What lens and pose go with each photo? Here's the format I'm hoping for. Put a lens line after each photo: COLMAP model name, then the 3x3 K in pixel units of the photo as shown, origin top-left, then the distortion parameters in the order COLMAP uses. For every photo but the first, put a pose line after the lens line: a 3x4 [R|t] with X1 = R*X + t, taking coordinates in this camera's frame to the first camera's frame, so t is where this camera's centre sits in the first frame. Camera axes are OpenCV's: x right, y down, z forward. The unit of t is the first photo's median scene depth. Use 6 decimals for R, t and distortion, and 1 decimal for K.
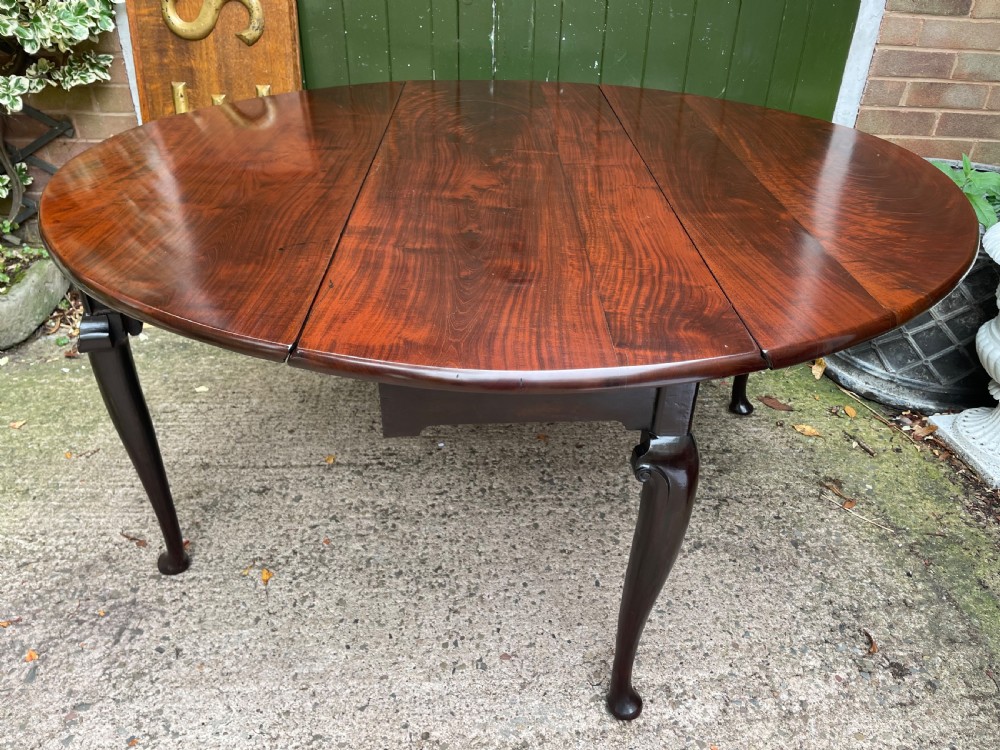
lens RADIAL K [[763.4, 0, 511.2], [0, 763.4, 369.1], [0, 0, 1]] dist [0.080640, -0.114403]
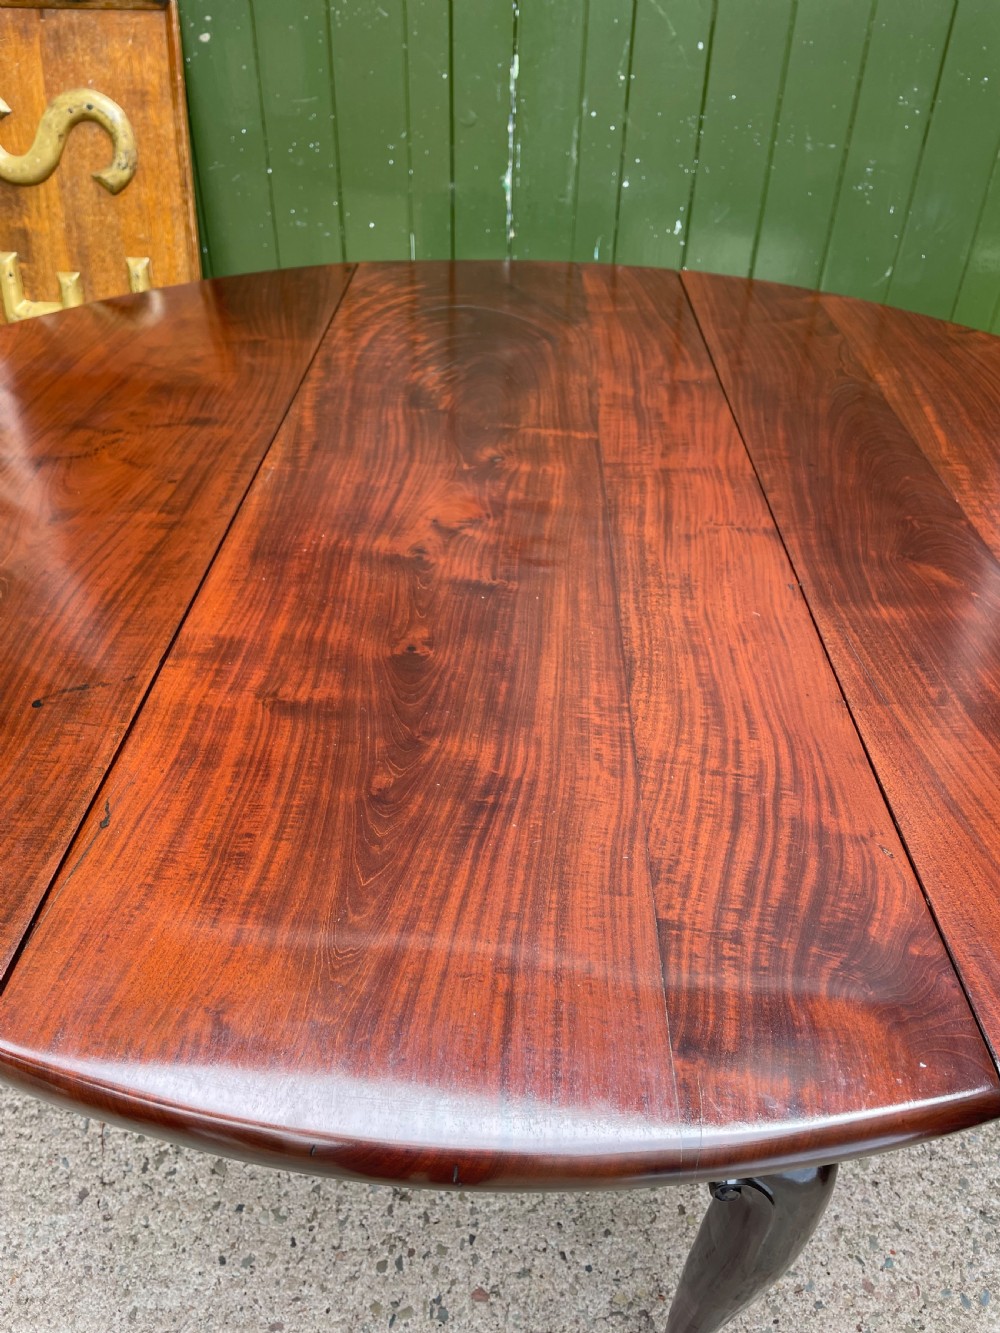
lens RADIAL K [[1021.6, 0, 500.9], [0, 1021.6, 666.0], [0, 0, 1]] dist [0.082451, -0.122287]
pose [[0.998339, 0.030228, -0.049036, 0.030314], [-0.025934, 0.995962, 0.085953, -0.166167], [0.051436, -0.084539, 0.995092, 0.218867]]
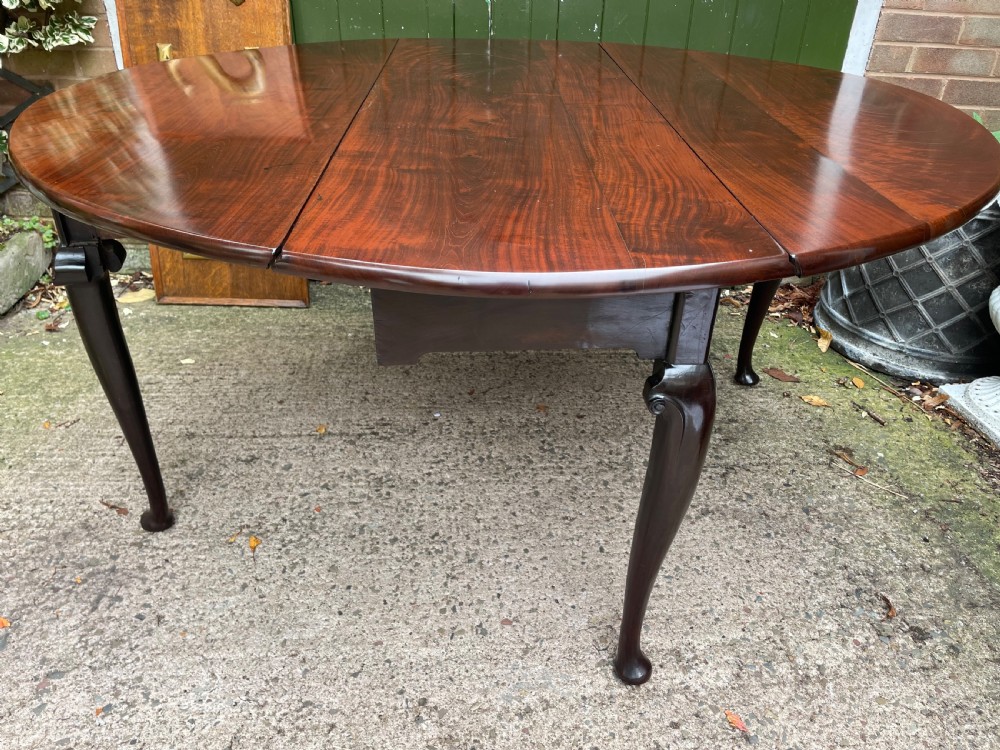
lens RADIAL K [[764.2, 0, 512.3], [0, 764.2, 372.5], [0, 0, 1]] dist [0.081224, -0.114629]
pose [[0.999941, -0.002005, 0.010653, -0.008760], [0.002090, 0.999966, -0.007963, 0.066375], [-0.010637, 0.007985, 0.999912, 0.043785]]
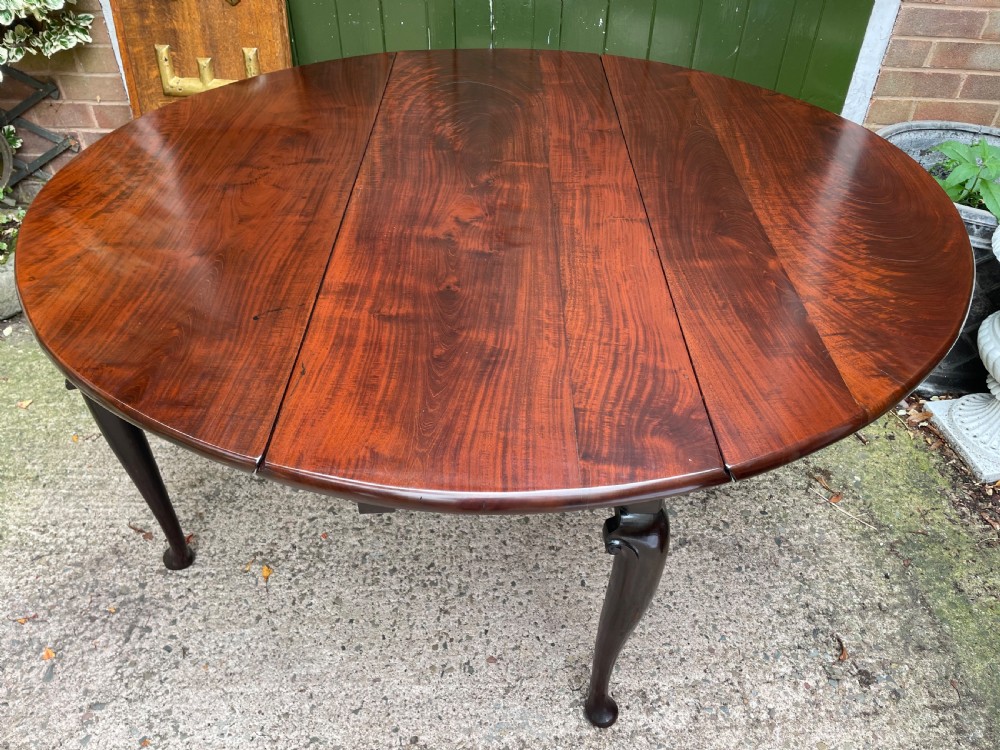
lens RADIAL K [[763.4, 0, 512.6], [0, 763.4, 369.7], [0, 0, 1]] dist [0.081193, -0.116079]
pose [[0.999756, 0.008173, -0.020520, 0.036023], [-0.005159, 0.989731, 0.142849, -0.156263], [0.021477, -0.142709, 0.989532, 0.009547]]
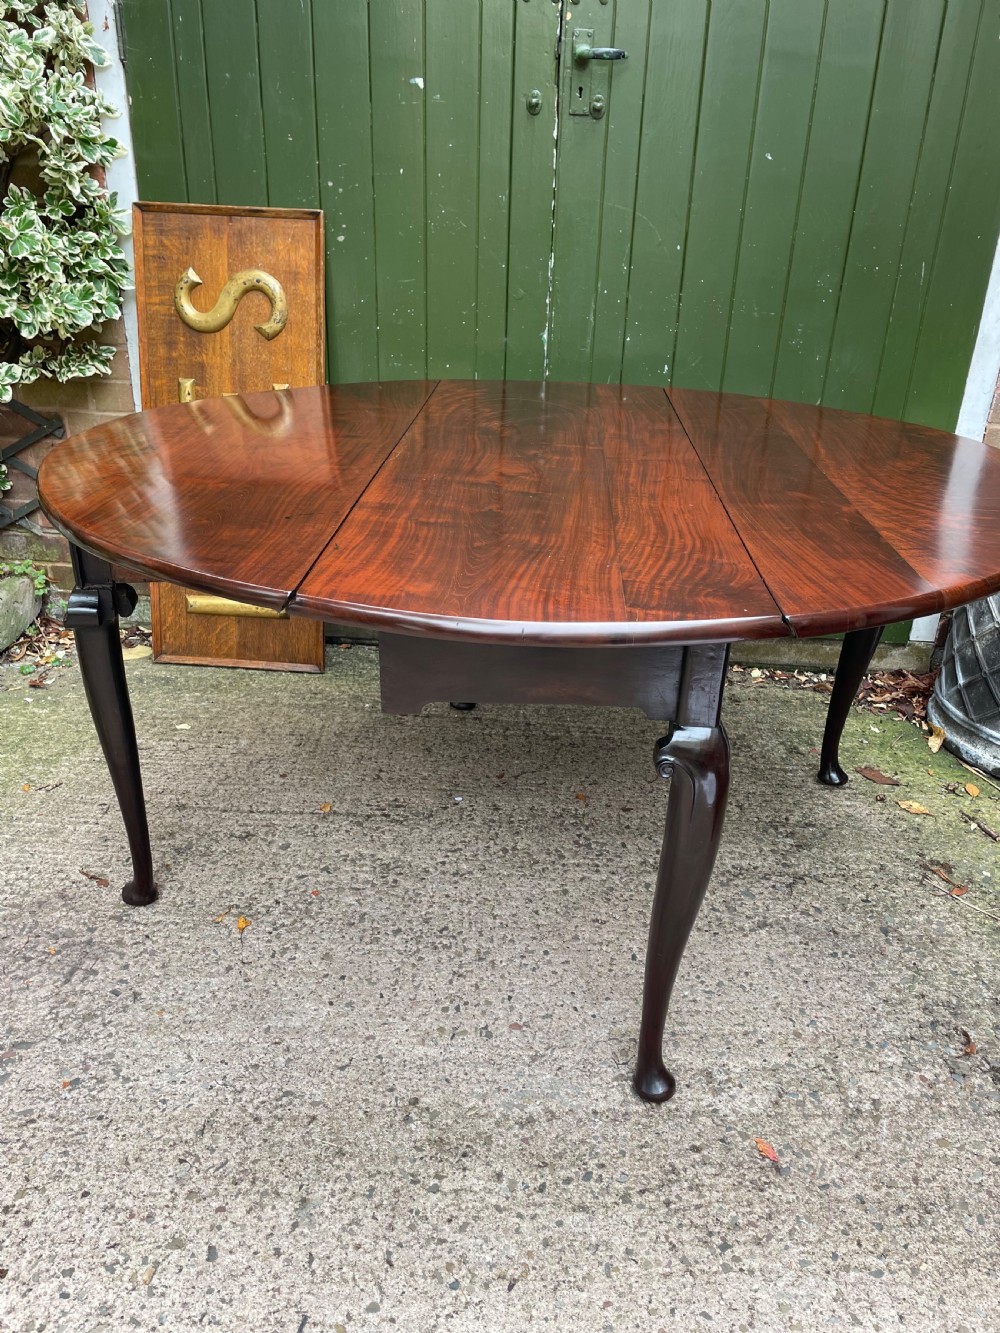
lens RADIAL K [[1016.2, 0, 509.7], [0, 1016.2, 676.2], [0, 0, 1]] dist [0.086328, -0.120155]
pose [[0.996734, 0.040353, -0.069954, 0.044231], [-0.048117, 0.992416, -0.113114, 0.110981], [0.064859, 0.116111, 0.991116, -0.133204]]
